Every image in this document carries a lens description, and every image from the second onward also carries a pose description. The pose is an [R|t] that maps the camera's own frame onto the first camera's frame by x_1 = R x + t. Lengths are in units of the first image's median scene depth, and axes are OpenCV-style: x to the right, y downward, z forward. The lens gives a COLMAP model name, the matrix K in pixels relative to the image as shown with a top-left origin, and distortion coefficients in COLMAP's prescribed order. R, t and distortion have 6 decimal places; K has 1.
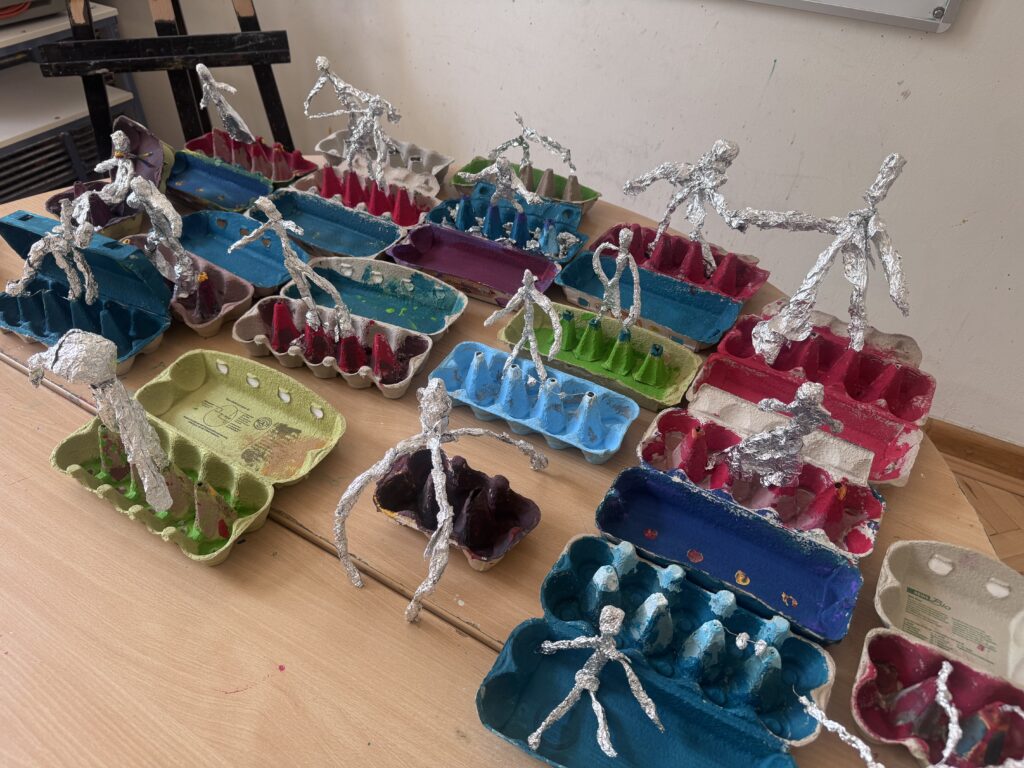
lens RADIAL K [[724.8, 0, 512.0], [0, 724.8, 384.0], [0, 0, 1]] dist [0.101440, -0.201153]
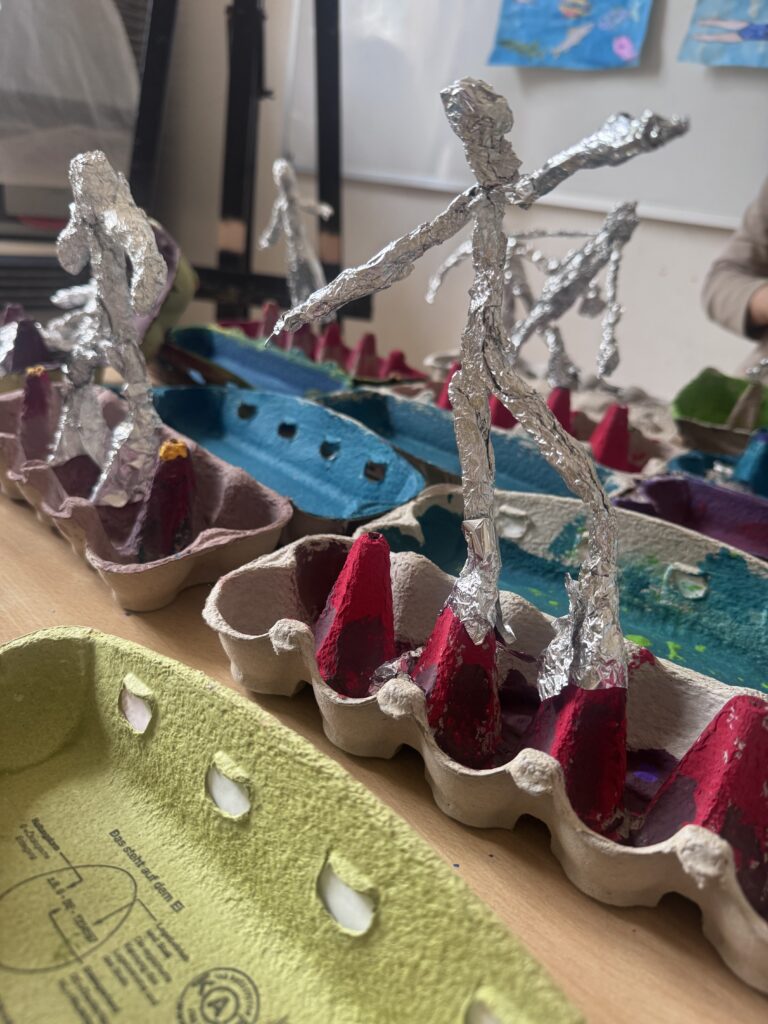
lens RADIAL K [[746.6, 0, 384.0], [0, 746.6, 512.0], [0, 0, 1]] dist [0.044171, -0.111461]
pose [[0.972662, 0.165067, -0.163347, -0.287028], [-0.210698, 0.923050, -0.321845, -0.020027], [0.097651, 0.347463, 0.932595, 0.762901]]
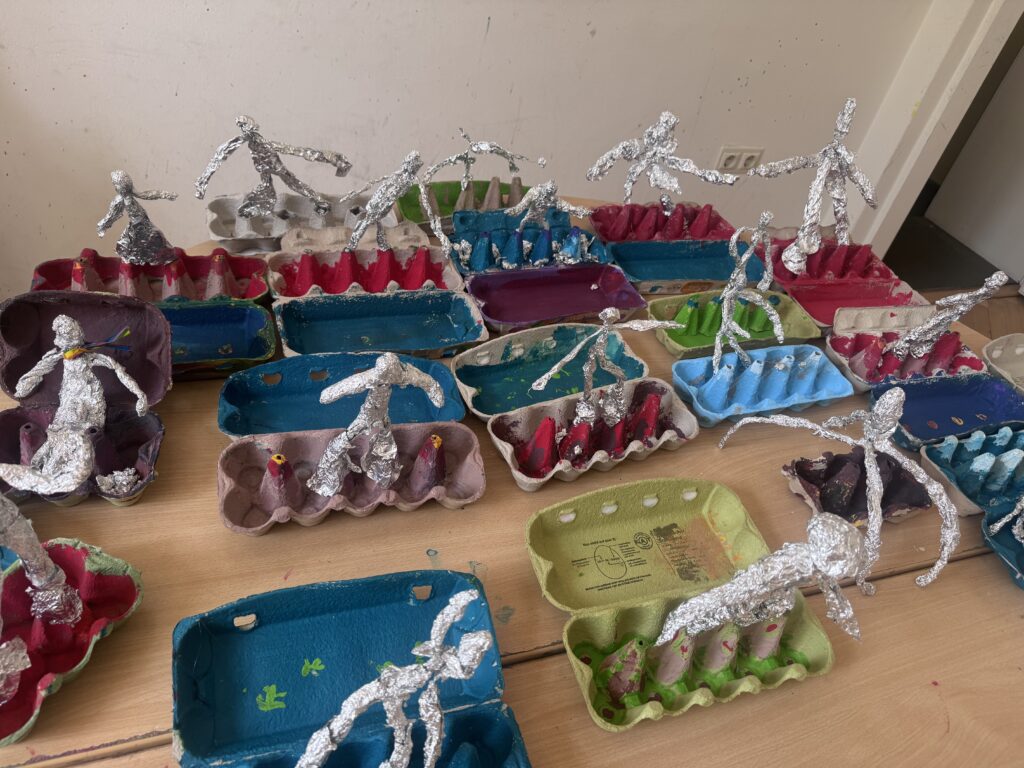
lens RADIAL K [[734.8, 0, 512.8], [0, 734.8, 378.6], [0, 0, 1]] dist [0.056609, -0.081299]
pose [[0.648955, -0.443973, 0.617855, -0.930458], [0.383964, 0.892197, 0.237817, -0.406678], [-0.656833, 0.082902, 0.749465, 0.419796]]
